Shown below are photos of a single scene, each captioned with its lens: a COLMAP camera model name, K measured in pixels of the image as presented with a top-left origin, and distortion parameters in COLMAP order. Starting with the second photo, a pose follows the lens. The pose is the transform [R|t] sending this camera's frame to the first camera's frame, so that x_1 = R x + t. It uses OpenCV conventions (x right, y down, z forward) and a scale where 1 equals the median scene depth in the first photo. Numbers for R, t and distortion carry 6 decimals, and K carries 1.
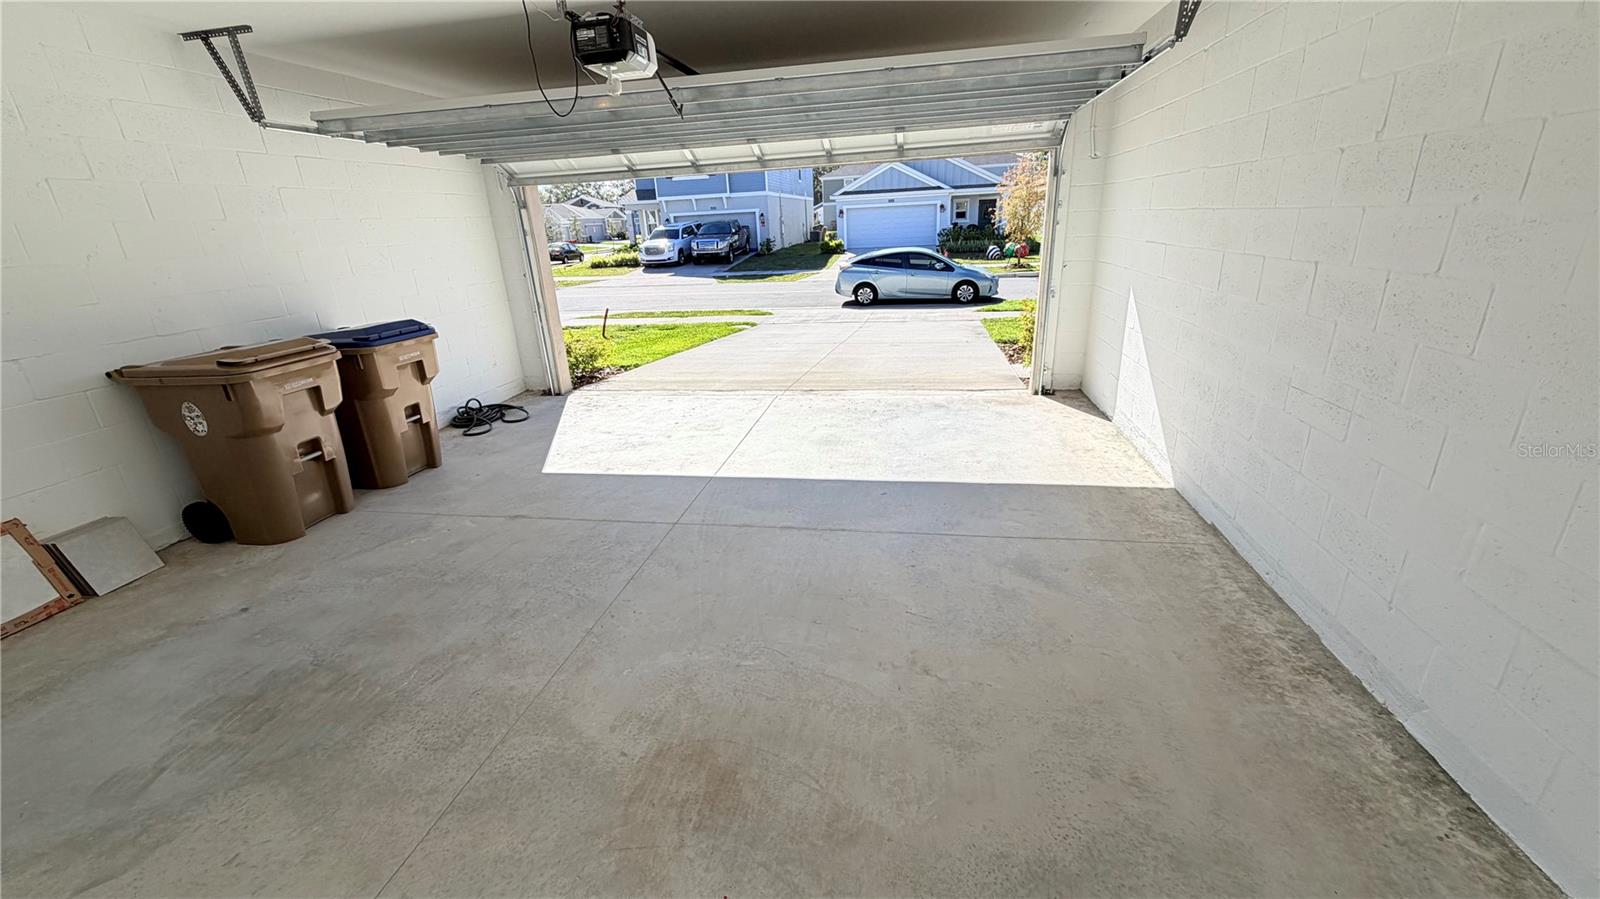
lens RADIAL K [[636.2, 0, 799.4], [0, 636.2, 449.9], [0, 0, 1]] dist [-0.001674, 0.000544]
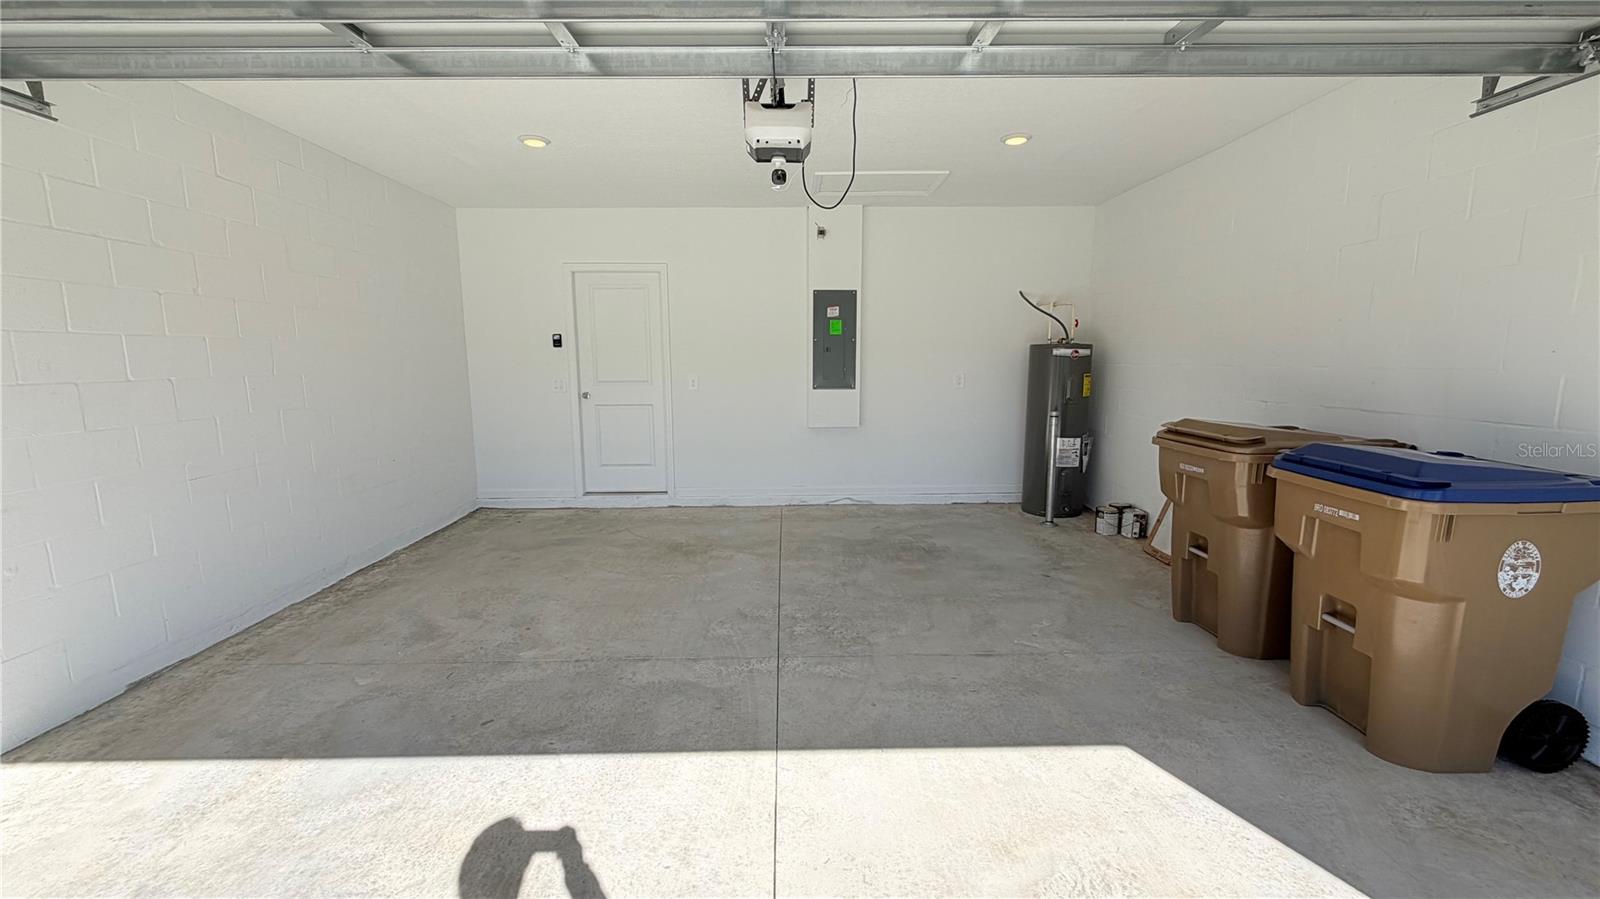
lens RADIAL K [[636.2, 0, 796.4], [0, 636.2, 448.7], [0, 0, 1]] dist [-0.001674, 0.000544]
pose [[-0.980046, 0.080503, -0.181742, -0.114695], [-0.015010, 0.881733, 0.471510, -0.697455], [0.198205, 0.464829, -0.862930, 2.132344]]
